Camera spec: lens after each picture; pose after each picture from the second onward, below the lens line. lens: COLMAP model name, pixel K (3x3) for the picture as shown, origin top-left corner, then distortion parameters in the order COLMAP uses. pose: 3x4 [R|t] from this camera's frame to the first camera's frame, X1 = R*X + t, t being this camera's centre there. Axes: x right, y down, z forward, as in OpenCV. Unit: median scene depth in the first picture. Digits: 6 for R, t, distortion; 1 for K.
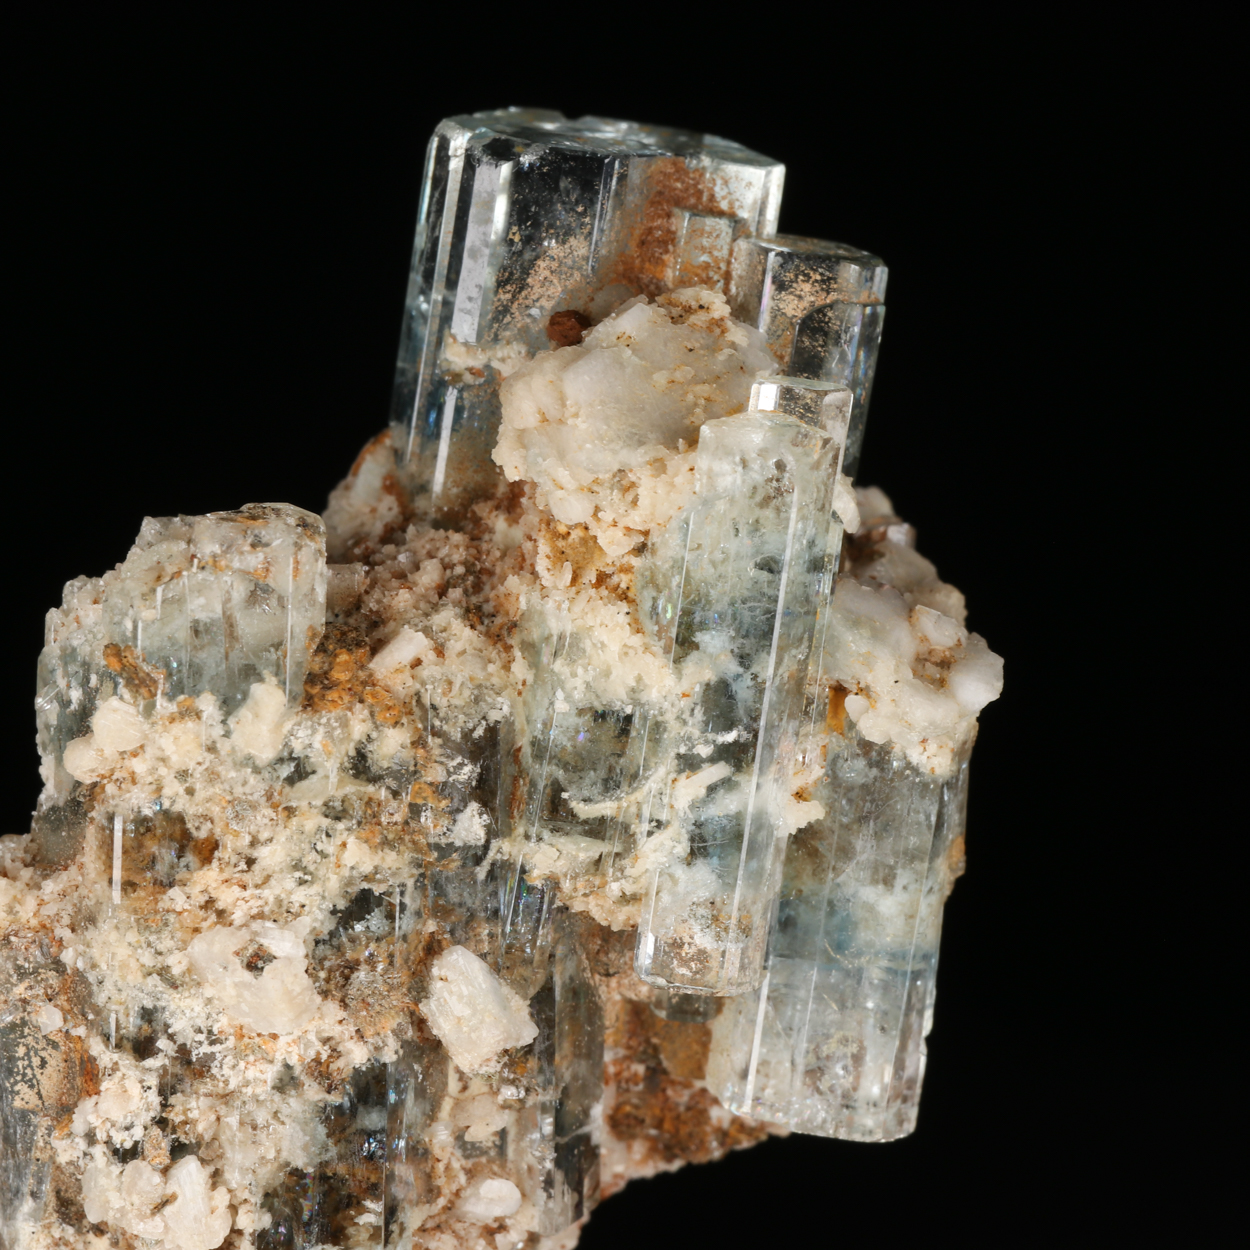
lens RADIAL K [[7381.4, 0, 623.6], [0, 7381.4, 625.7], [0, 0, 1]] dist [0.170582, 0.000000]
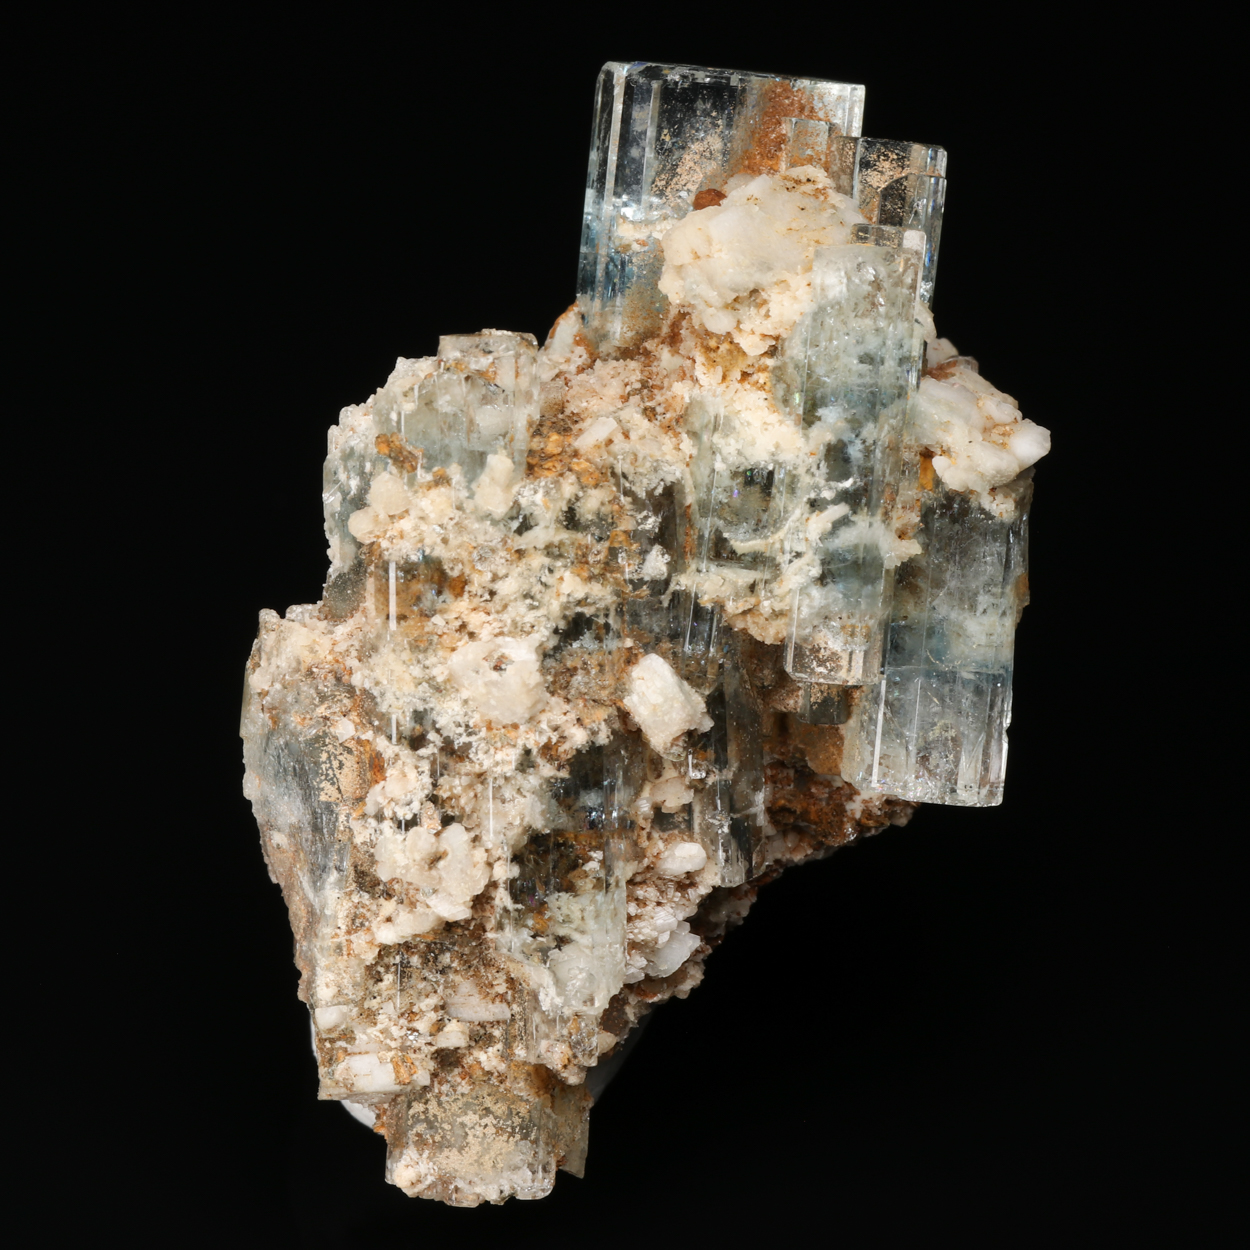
lens RADIAL K [[7381.4, 0, 626.7], [0, 7381.4, 624.4], [0, 0, 1]] dist [0.170582, 0.000000]
pose [[0.998811, -0.048729, -0.001123, -0.024864], [0.048201, 0.990884, -0.125801, 0.203882], [0.007243, 0.125597, 0.992055, -0.314933]]
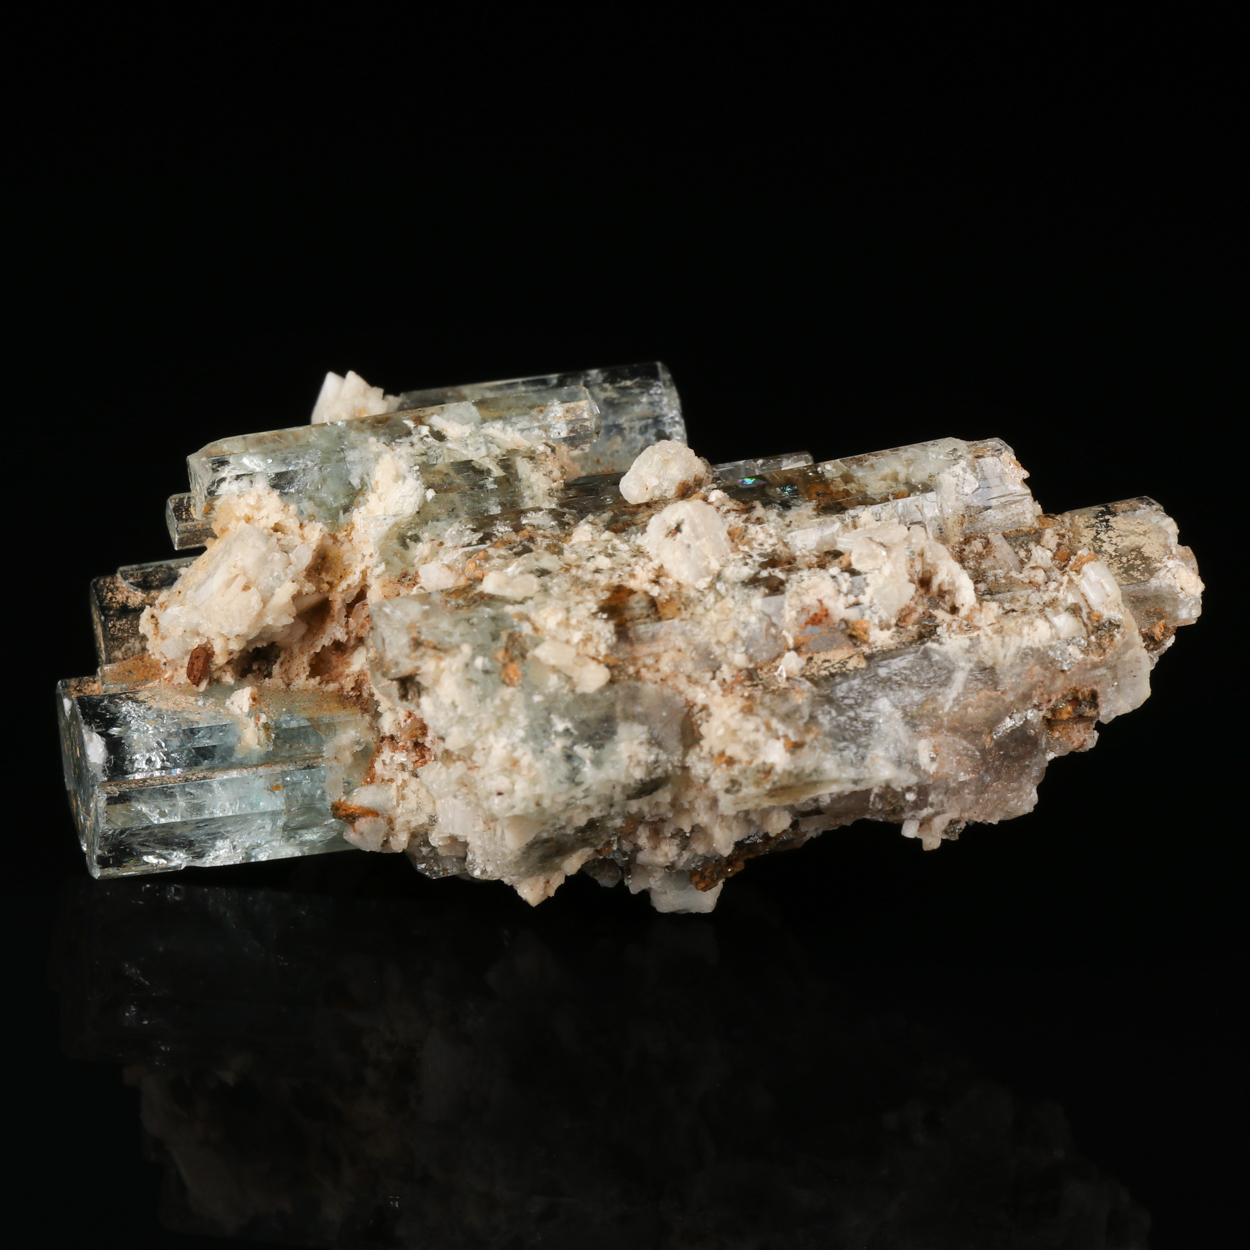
lens RADIAL K [[7381.4, 0, 625.8], [0, 7381.4, 624.8], [0, 0, 1]] dist [0.170582, 0.000000]
pose [[-0.369071, -0.548050, 0.750619, -1.073156], [0.909397, -0.379615, 0.169972, -0.200321], [0.191793, 0.745342, 0.638499, 0.132744]]
